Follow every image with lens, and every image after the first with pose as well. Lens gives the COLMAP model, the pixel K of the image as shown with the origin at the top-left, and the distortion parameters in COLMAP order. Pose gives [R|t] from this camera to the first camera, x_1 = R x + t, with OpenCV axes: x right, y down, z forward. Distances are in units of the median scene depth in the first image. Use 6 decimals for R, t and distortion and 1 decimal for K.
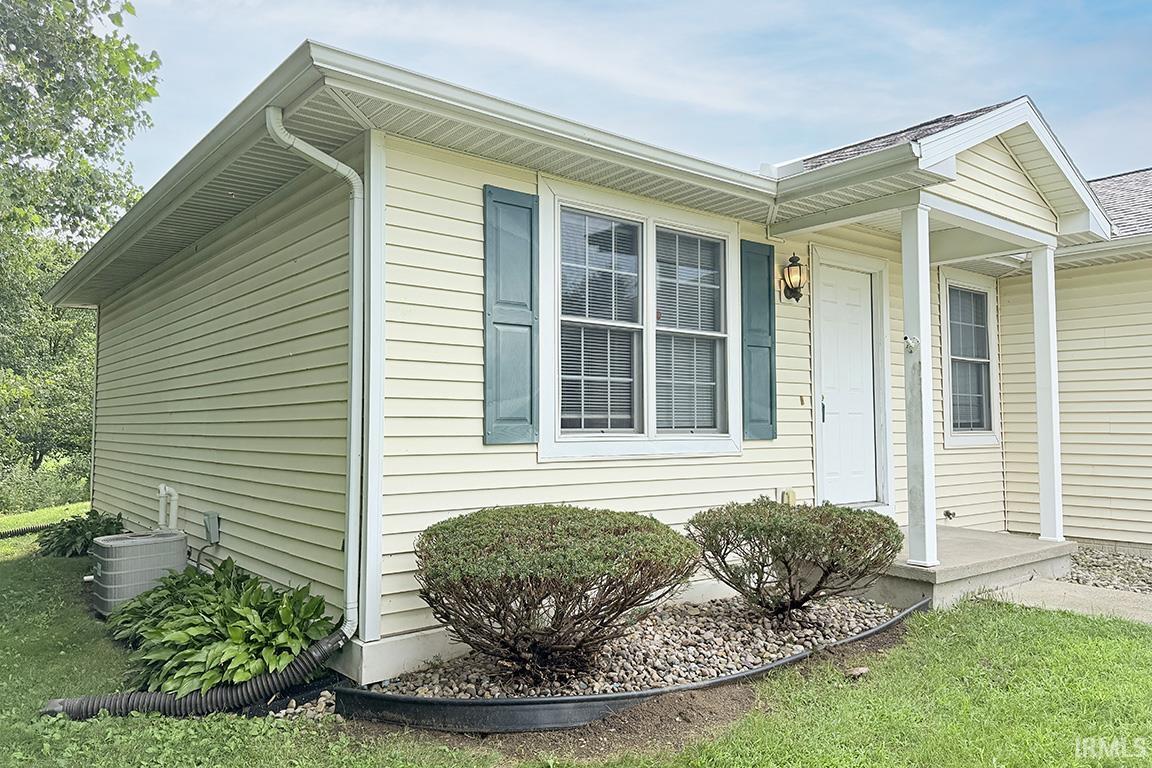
lens RADIAL K [[816.1, 0, 575.4], [0, 816.1, 374.2], [0, 0, 1]] dist [0.075124, -0.108235]
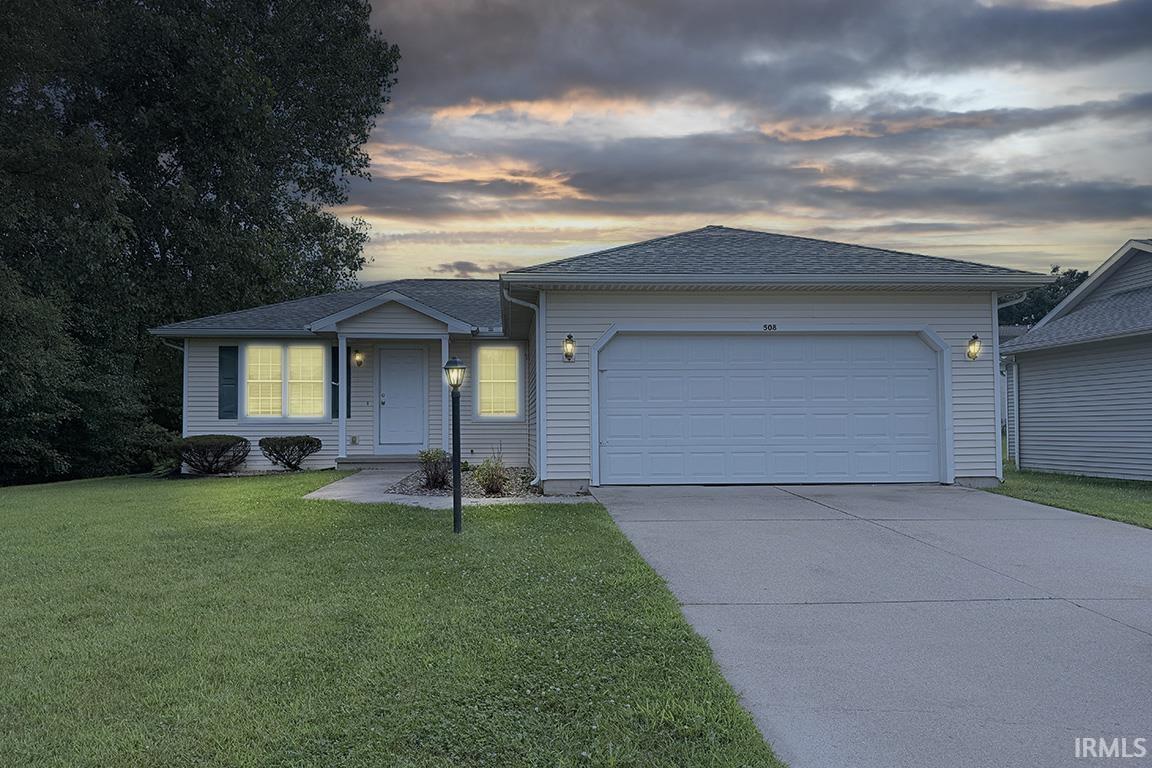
lens RADIAL K [[804.6, 0, 575.3], [0, 804.6, 408.6], [0, 0, 1]] dist [0.068629, -0.211842]
pose [[0.847869, -0.018531, -0.529882, 2.809972], [0.038690, 0.998887, 0.026975, 0.005955], [0.528793, -0.043372, 0.847642, -1.078606]]
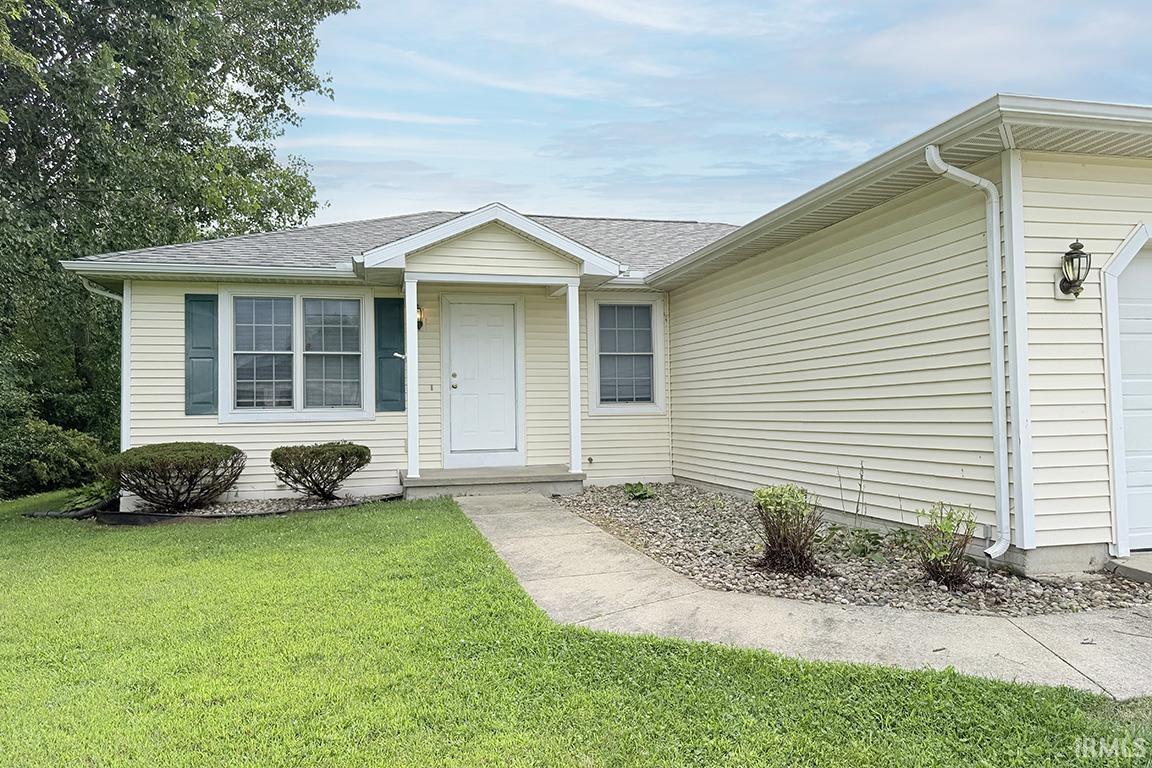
lens RADIAL K [[816.1, 0, 575.4], [0, 816.1, 374.2], [0, 0, 1]] dist [0.075124, -0.108235]
pose [[0.909946, -0.032494, -0.413452, 1.563305], [0.041351, 0.999067, 0.012490, -0.004957], [0.412660, -0.028461, 0.910440, -0.507318]]
